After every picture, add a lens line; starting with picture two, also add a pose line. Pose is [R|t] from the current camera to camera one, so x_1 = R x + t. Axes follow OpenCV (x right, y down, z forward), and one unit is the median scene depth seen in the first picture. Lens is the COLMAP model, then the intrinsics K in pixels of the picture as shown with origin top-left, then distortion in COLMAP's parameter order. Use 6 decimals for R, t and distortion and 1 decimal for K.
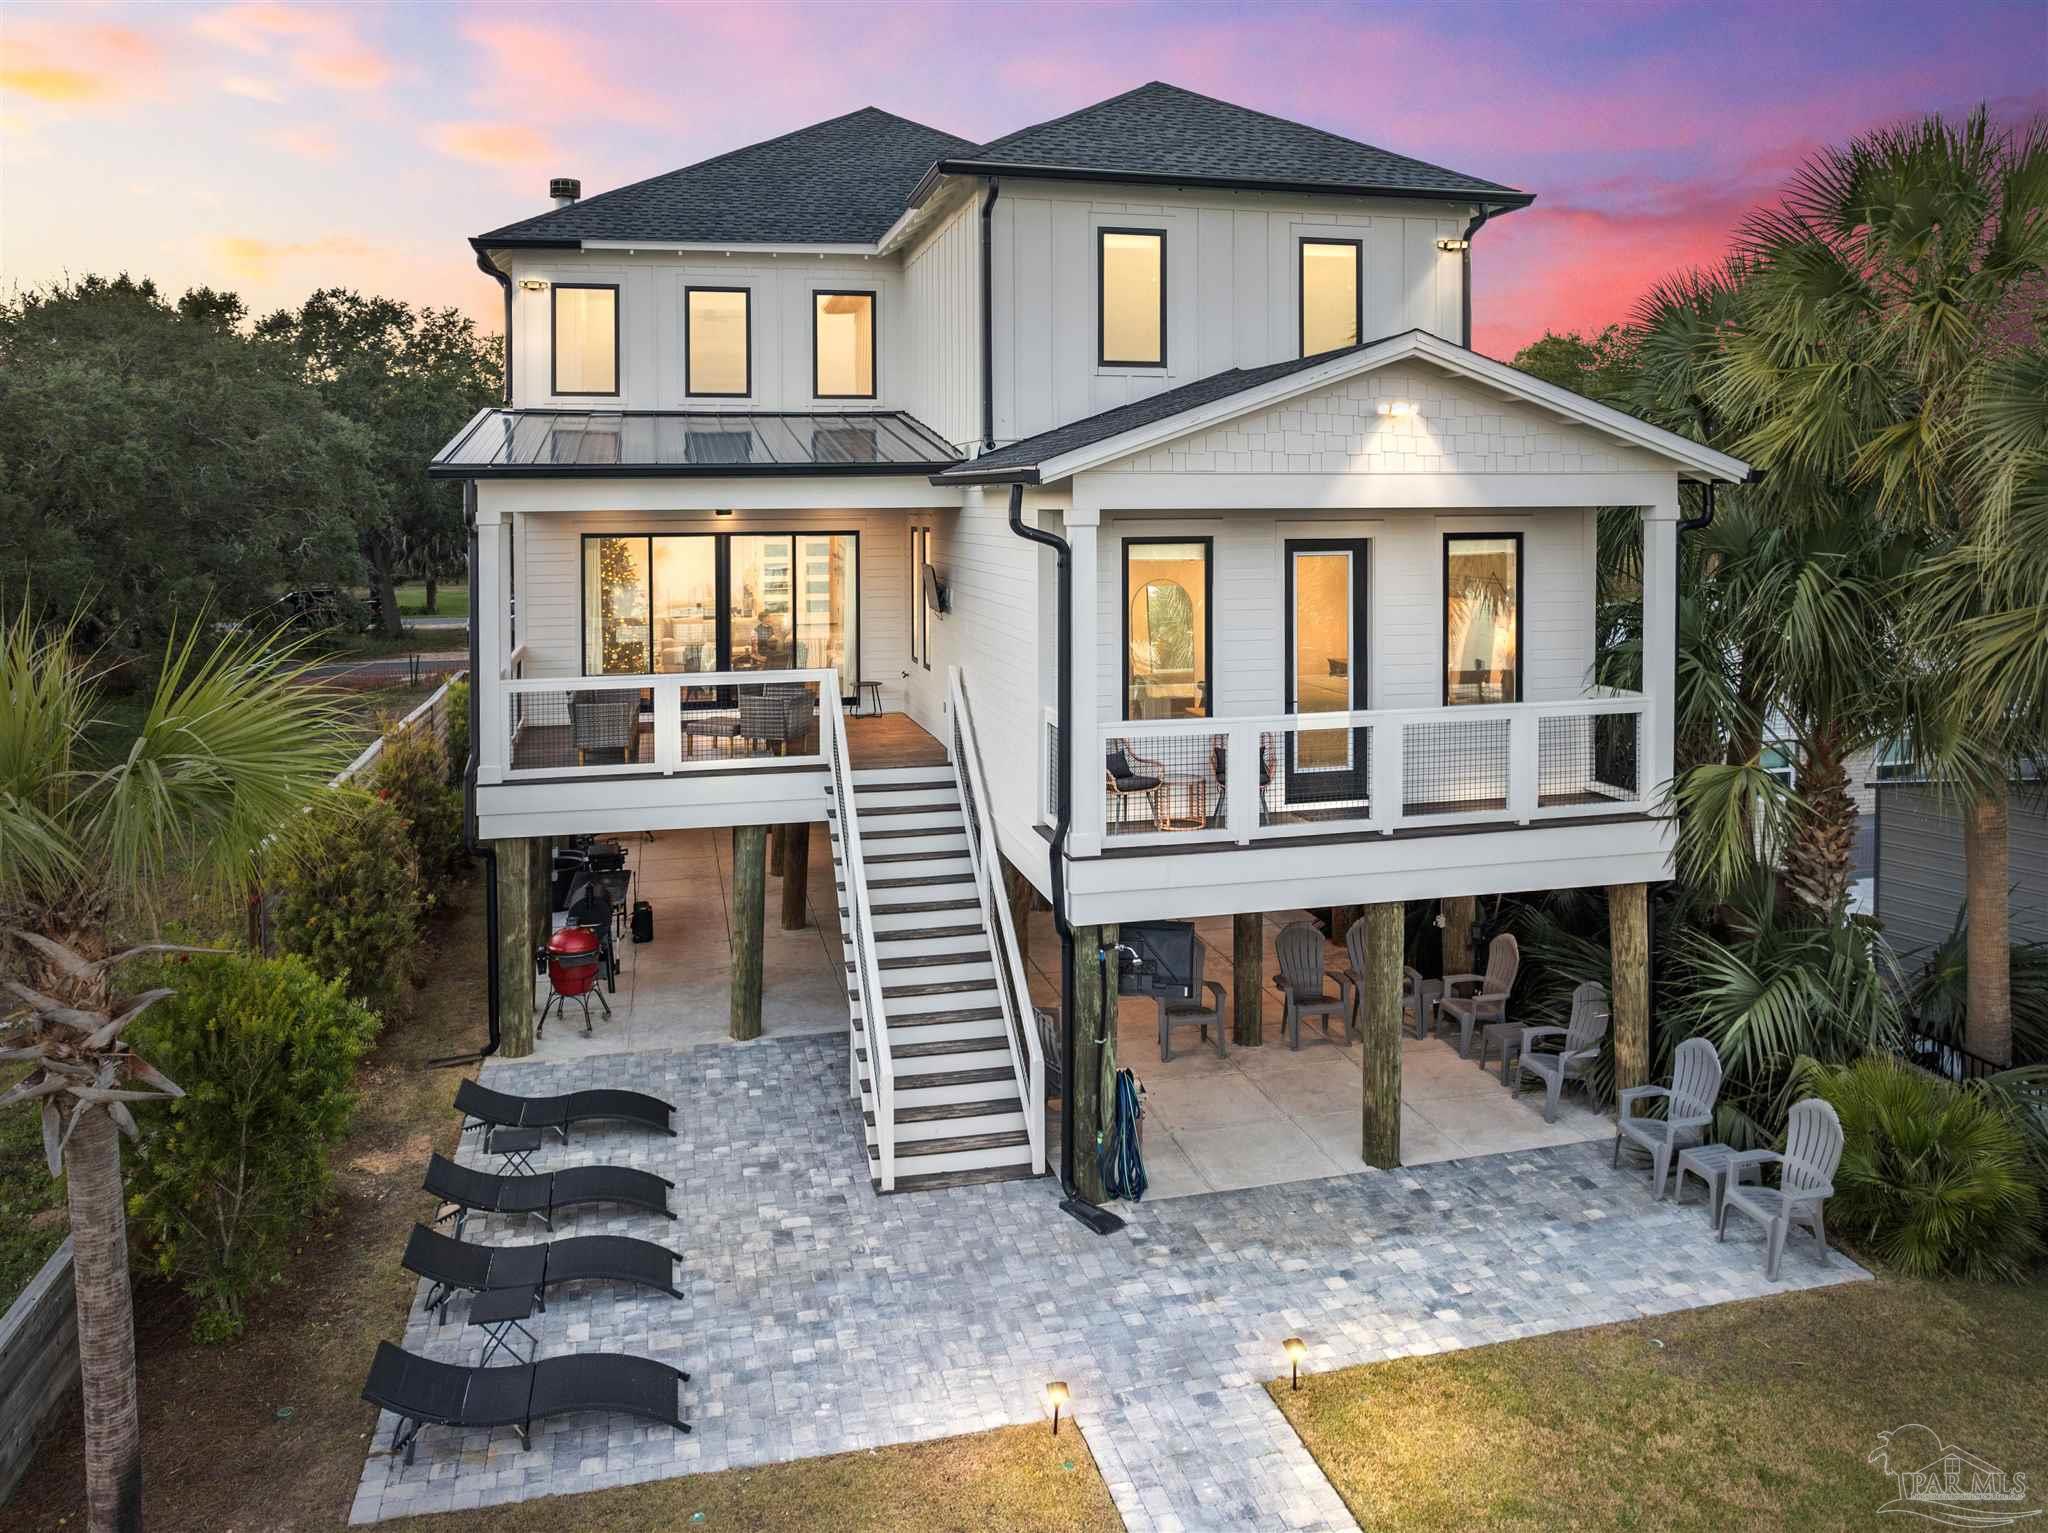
lens RADIAL K [[1454.6, 0, 1068.2], [0, 1454.6, 531.7], [0, 0, 1]] dist [-0.030182, 0.000391]
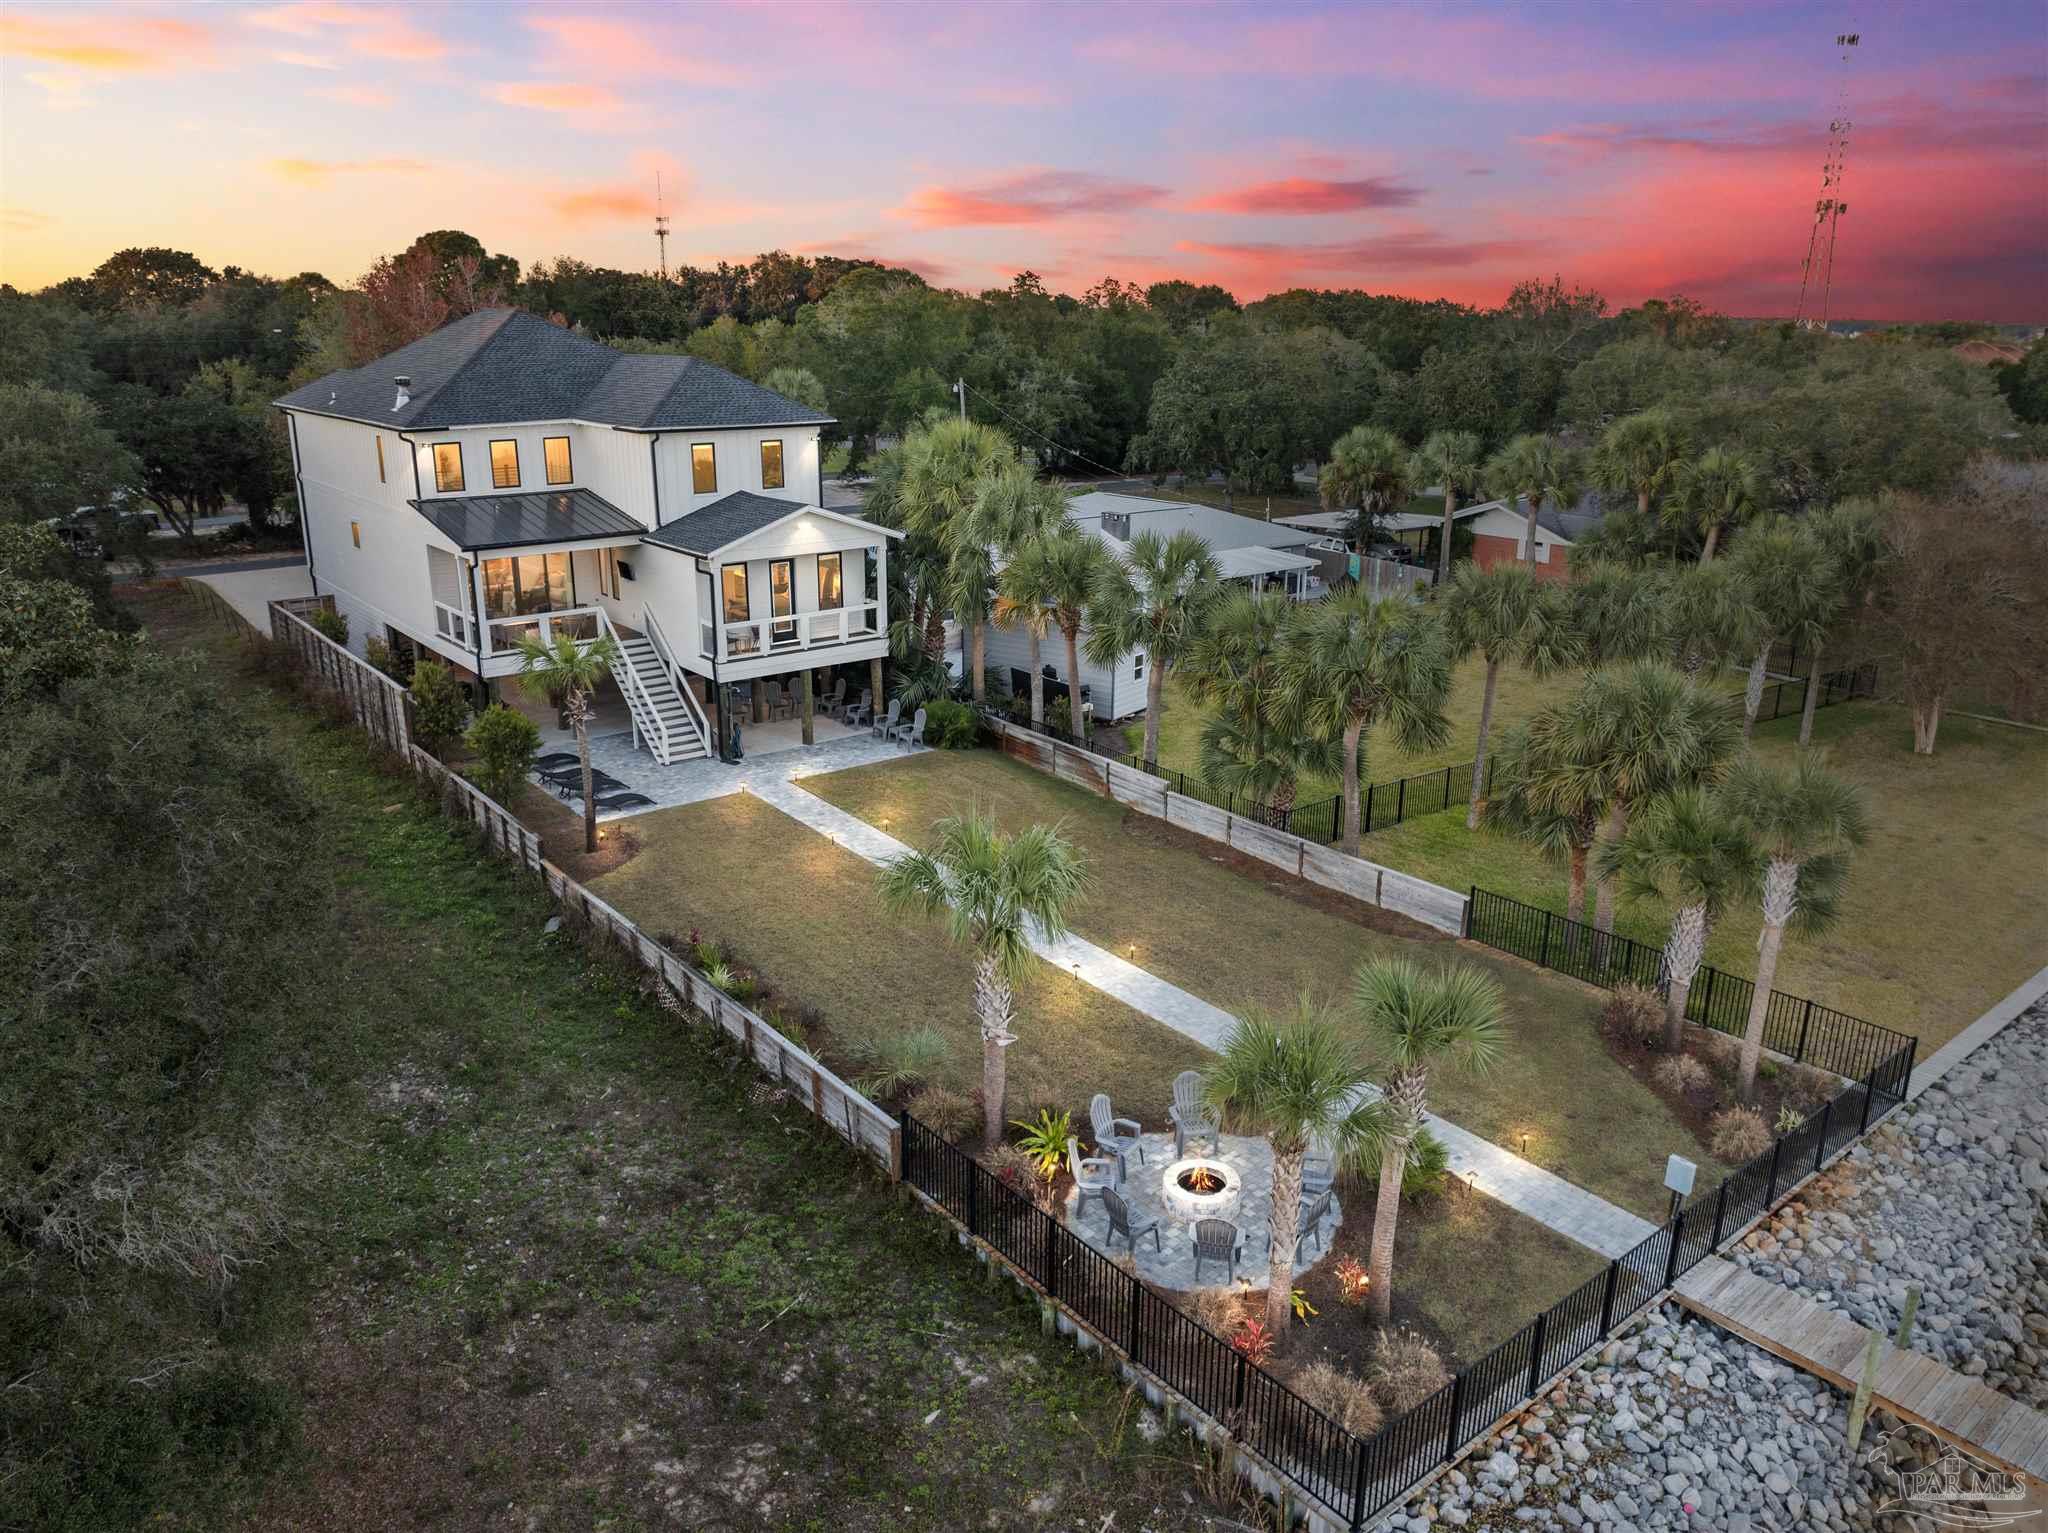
lens RADIAL K [[1454.6, 0, 1031.1], [0, 1454.6, 754.8], [0, 0, 1]] dist [-0.030182, 0.000391]
pose [[0.912383, -0.112280, 0.393638, -0.652840], [-0.000331, 0.961442, 0.275007, -0.481045], [-0.409338, -0.251043, 0.877166, -2.220166]]
